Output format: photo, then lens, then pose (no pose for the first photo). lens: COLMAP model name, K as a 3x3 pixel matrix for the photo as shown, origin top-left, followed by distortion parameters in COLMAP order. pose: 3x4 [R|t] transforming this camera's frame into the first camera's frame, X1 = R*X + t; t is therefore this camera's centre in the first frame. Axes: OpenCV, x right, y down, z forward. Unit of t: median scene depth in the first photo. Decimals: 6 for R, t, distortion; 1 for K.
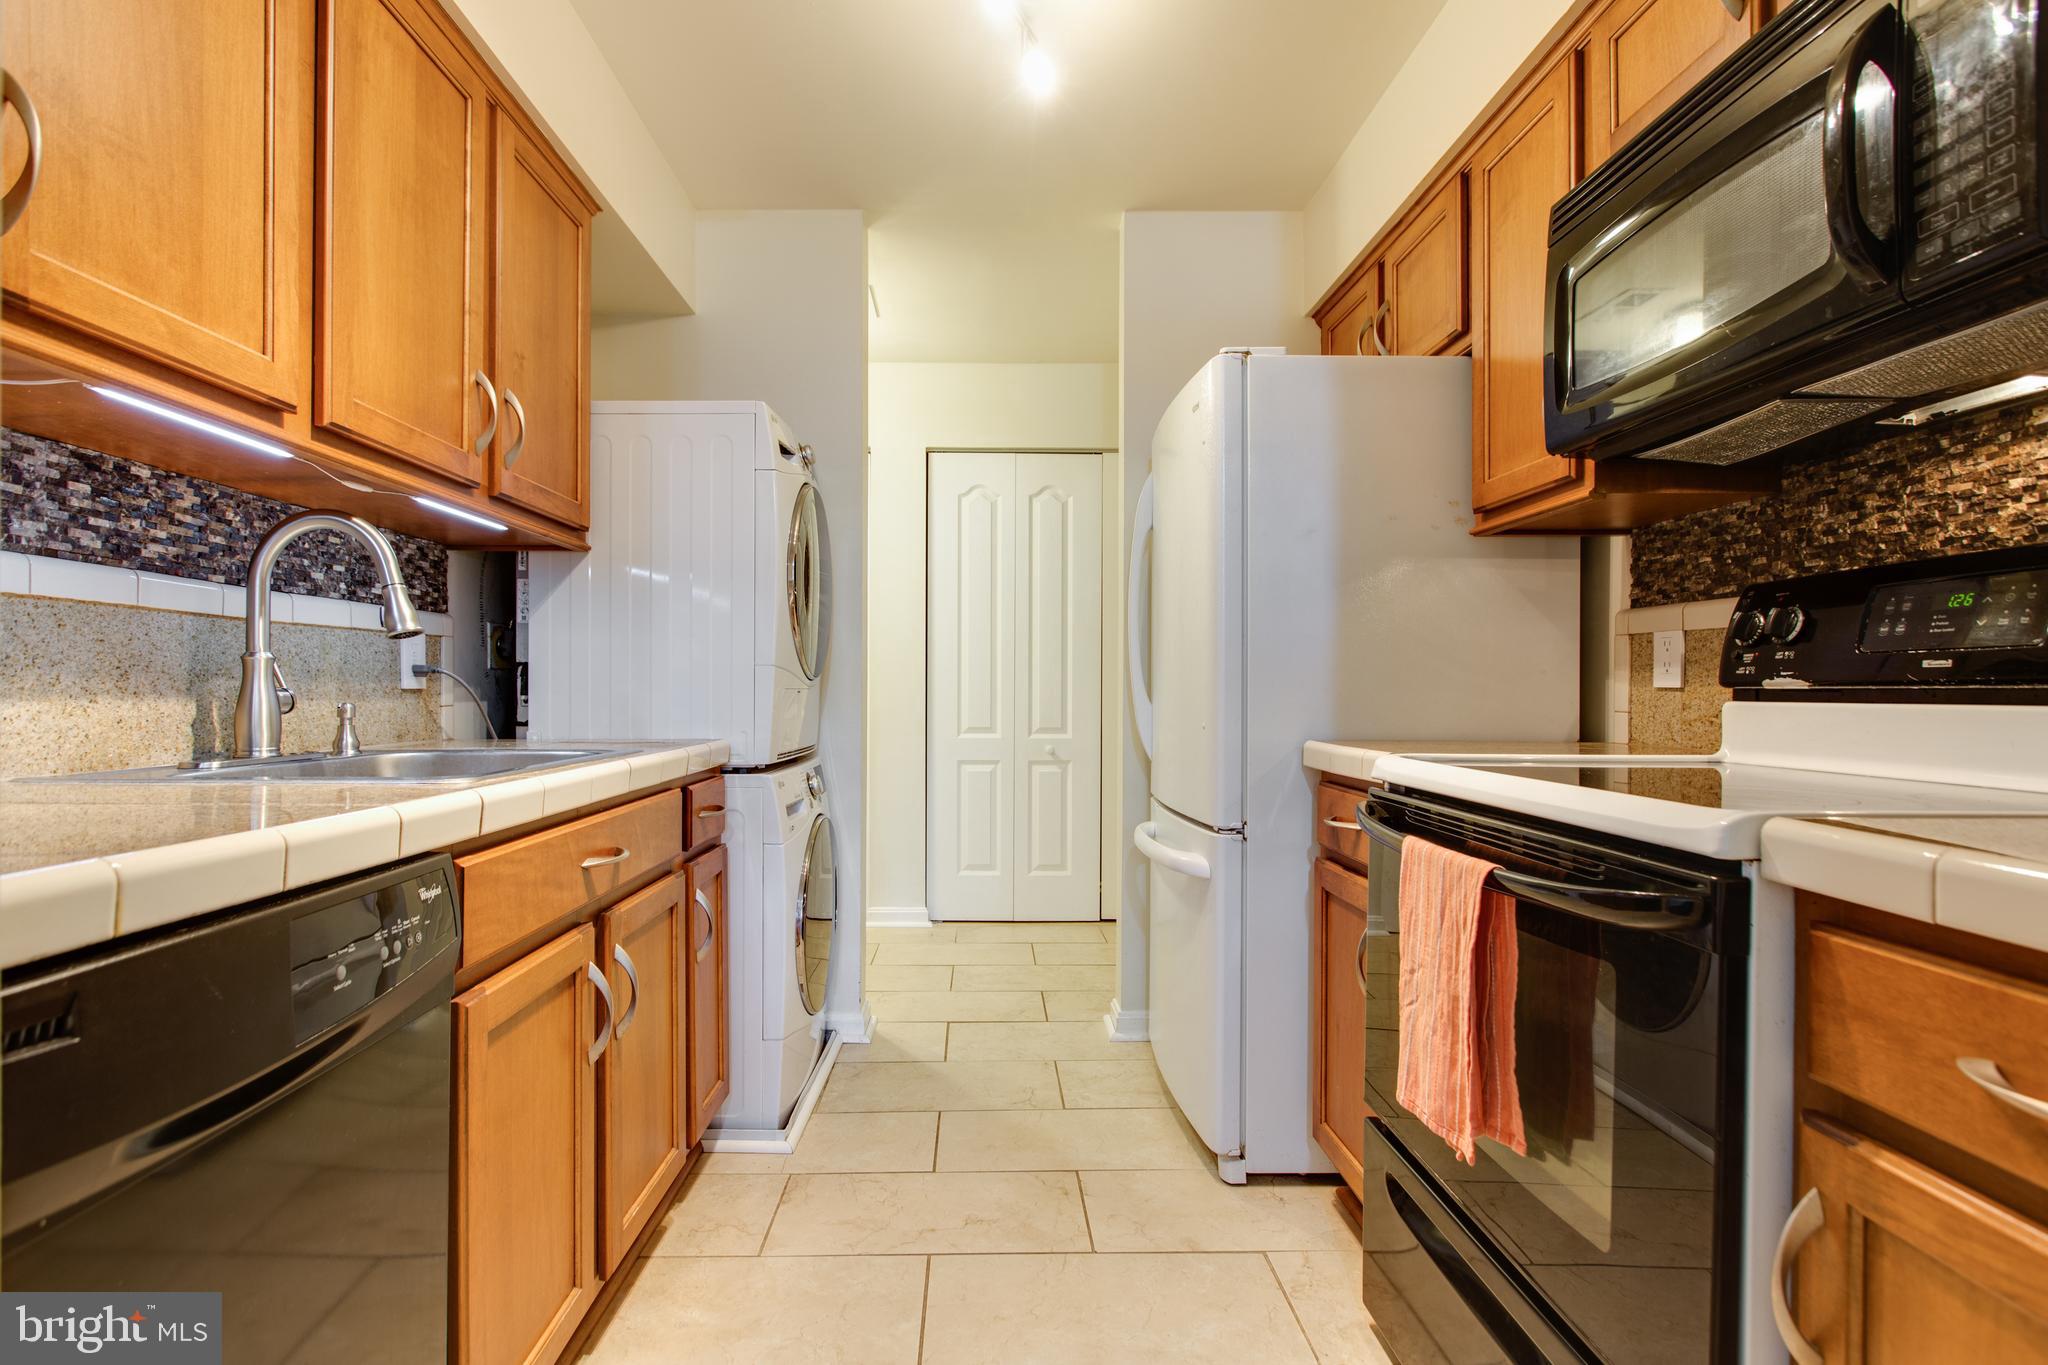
lens RADIAL K [[968.8, 0, 988.1], [0, 968.8, 687.9], [0, 0, 1]] dist [-0.002037, -0.000280]
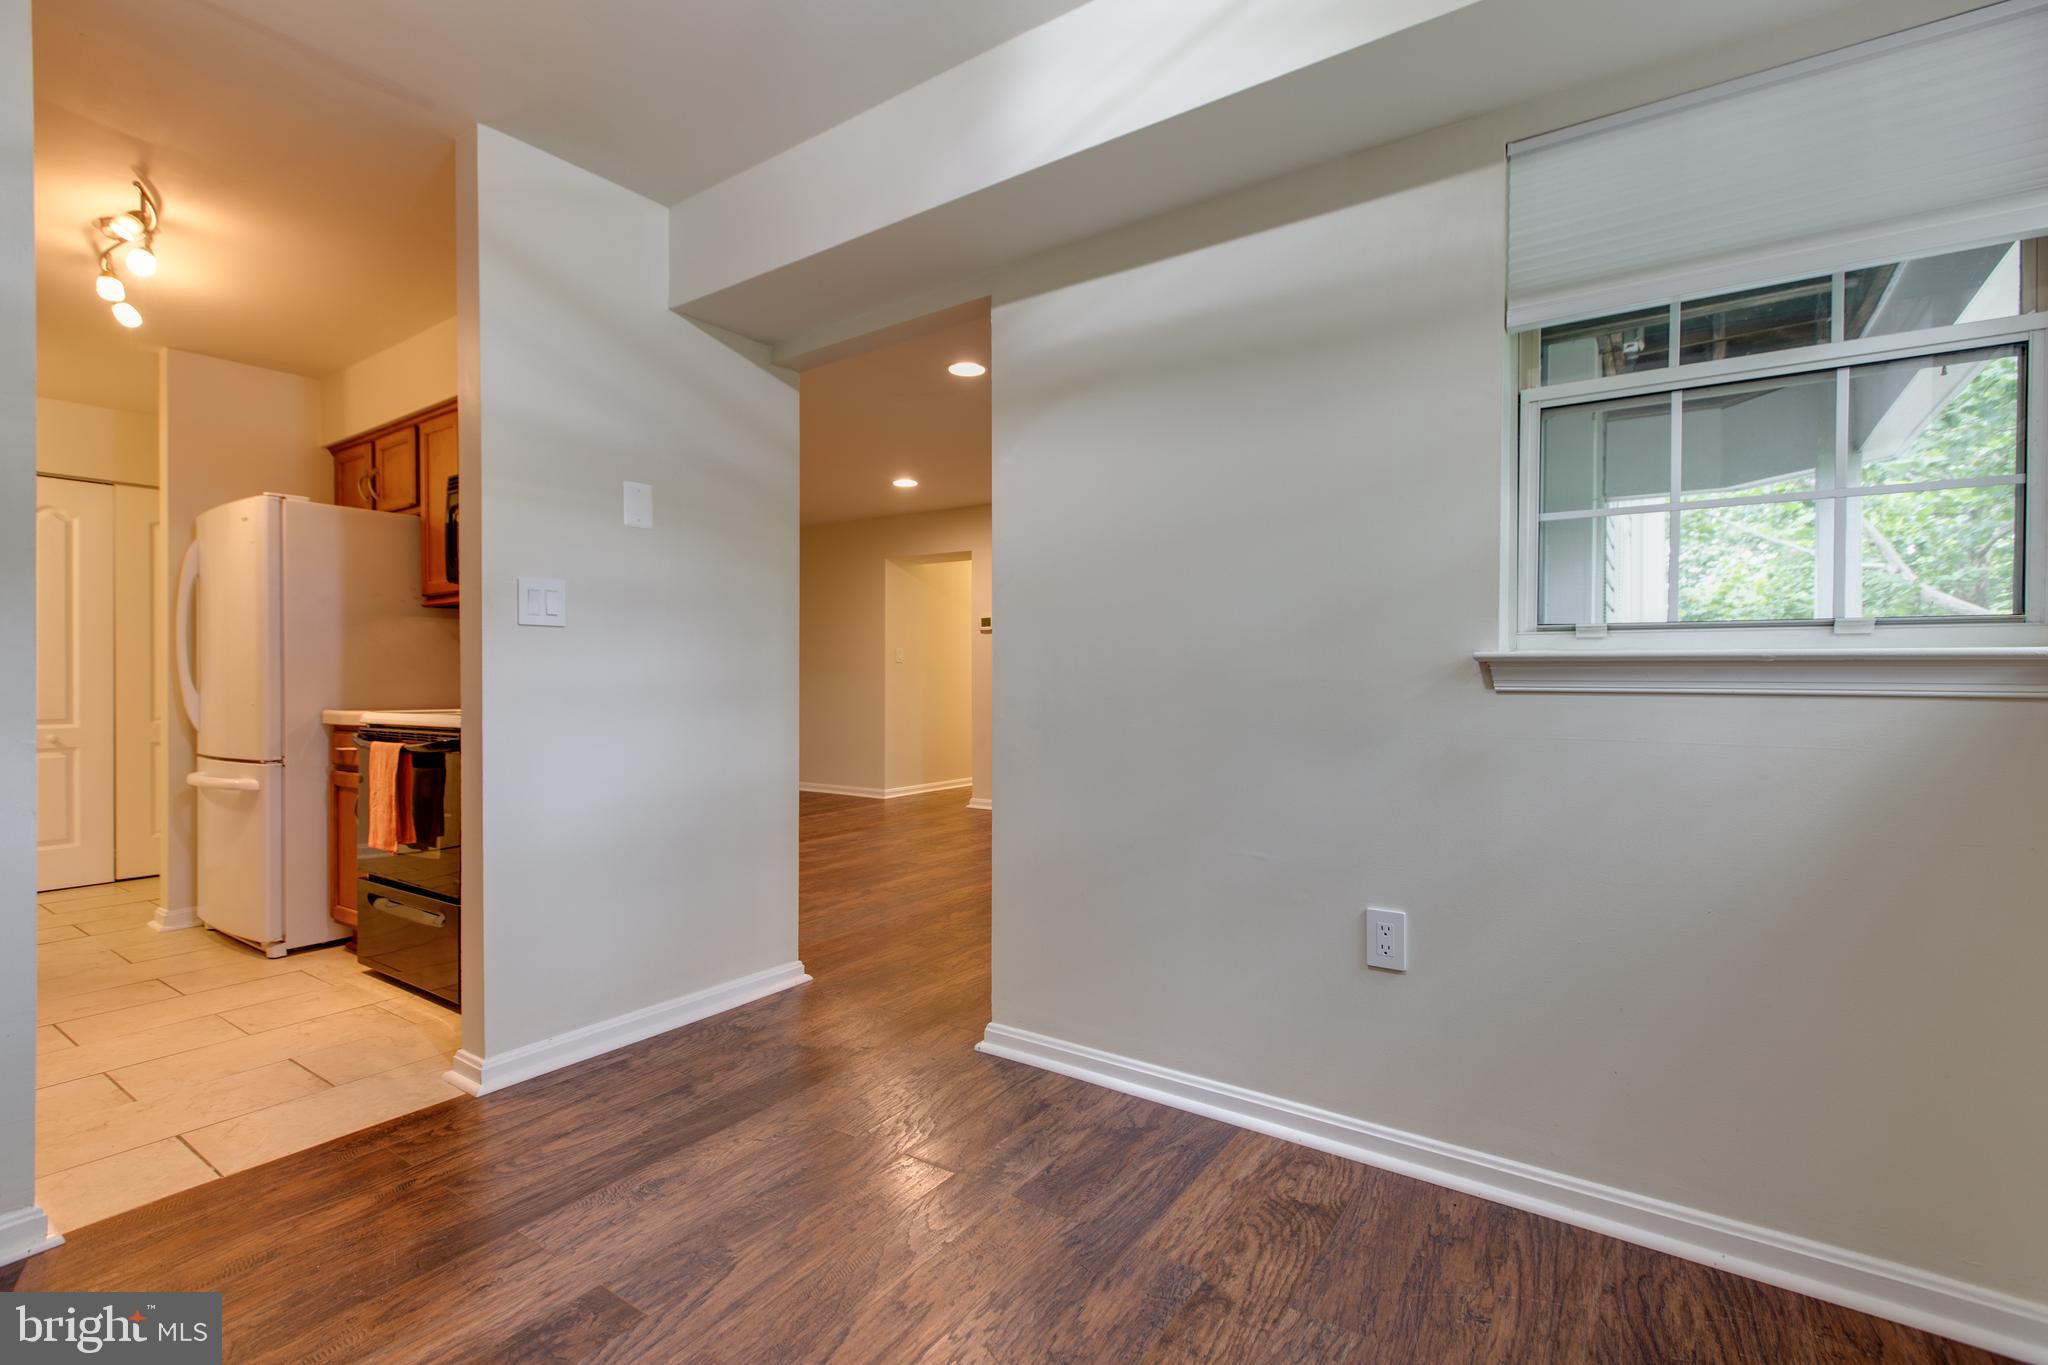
lens RADIAL K [[920.5, 0, 1039.4], [0, 920.5, 680.7], [0, 0, 1]] dist [0.001746, 0.000410]
pose [[0.560435, -0.005347, 0.828181, -0.396239], [0.005864, 0.999980, 0.002488, 0.000963], [-0.828178, 0.003462, 0.560455, -1.219185]]
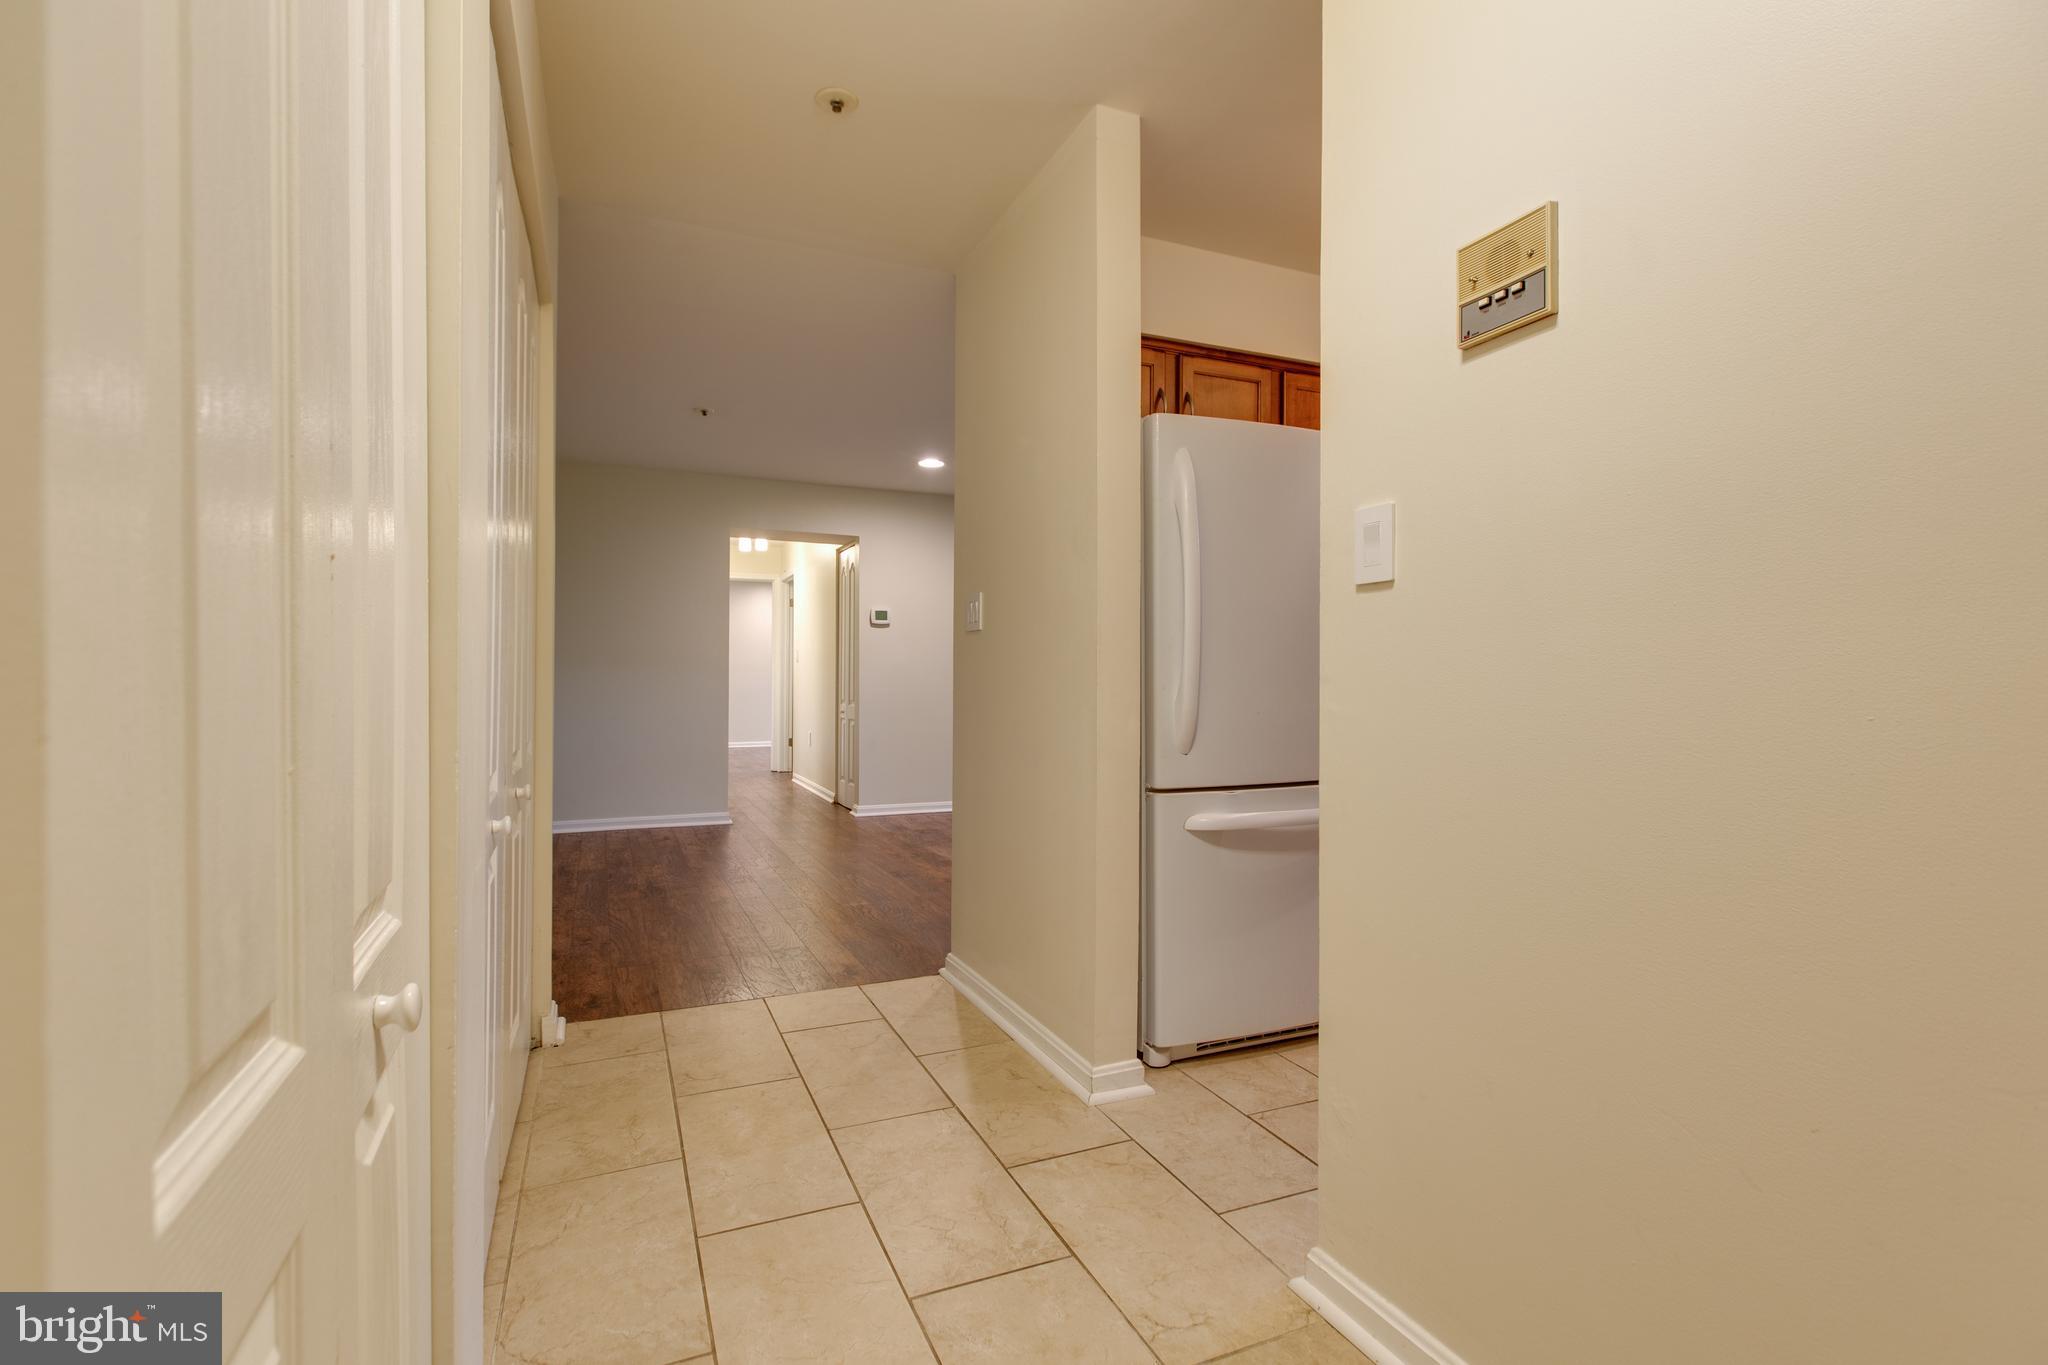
lens RADIAL K [[943.4, 0, 1005.0], [0, 943.4, 682.9], [0, 0, 1]] dist [-0.002181, -0.000162]
pose [[-0.390382, -0.005703, 0.920635, -0.838241], [-0.003300, 0.999983, 0.004796, 0.006754], [-0.920647, -0.001166, -0.390394, 2.110978]]
